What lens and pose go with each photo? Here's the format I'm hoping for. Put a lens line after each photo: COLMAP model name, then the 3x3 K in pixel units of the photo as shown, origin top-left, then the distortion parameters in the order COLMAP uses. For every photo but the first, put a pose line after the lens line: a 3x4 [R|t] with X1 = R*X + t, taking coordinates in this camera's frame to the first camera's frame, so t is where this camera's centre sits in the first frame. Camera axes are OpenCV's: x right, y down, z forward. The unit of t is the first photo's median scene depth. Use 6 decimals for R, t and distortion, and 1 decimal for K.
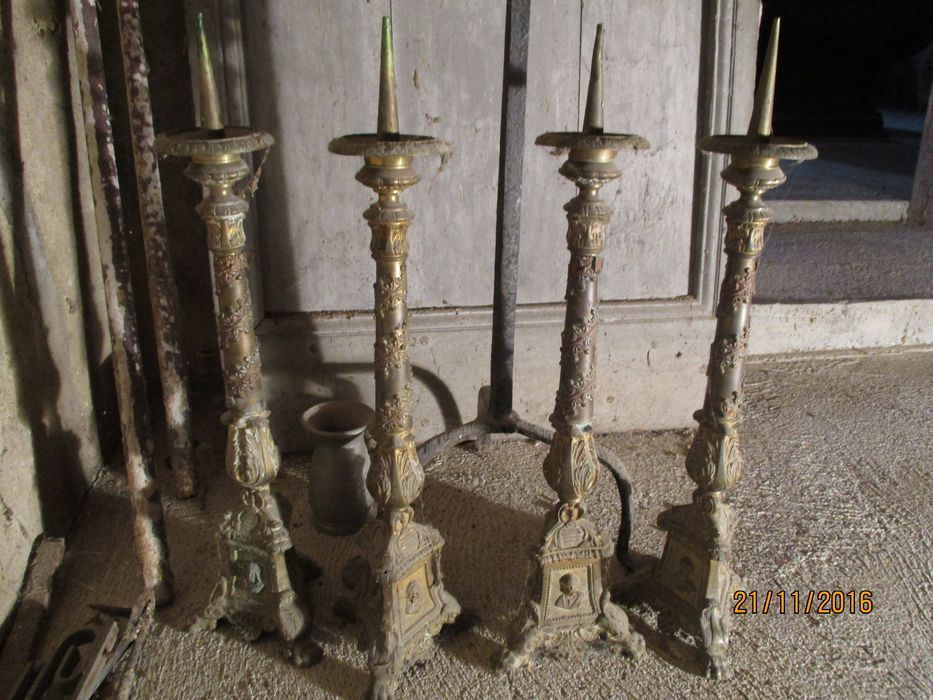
lens RADIAL K [[744.6, 0, 466.5], [0, 744.6, 350.0], [0, 0, 1]] dist [-0.050340, 0.003374]
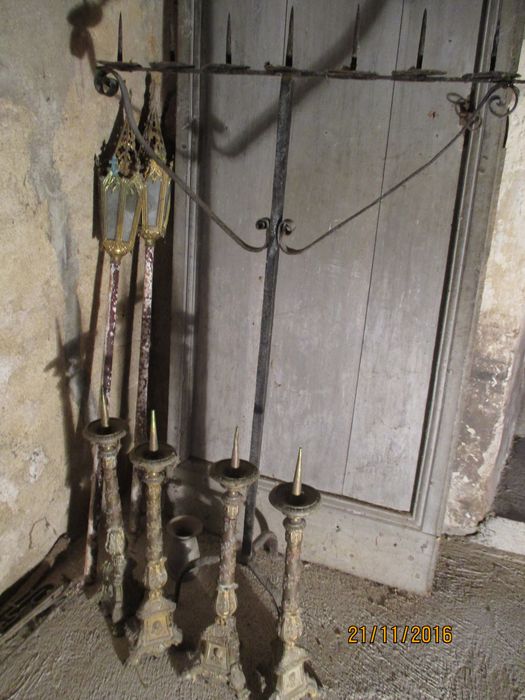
lens RADIAL K [[538.9, 0, 262.5], [0, 538.9, 350.0], [0, 0, 1]] dist [-0.080111, 0.004067]
pose [[0.871784, 0.192540, -0.450468, 0.552626], [-0.222752, 0.974768, -0.014451, -0.388417], [0.436319, 0.112941, 0.892676, -0.276041]]
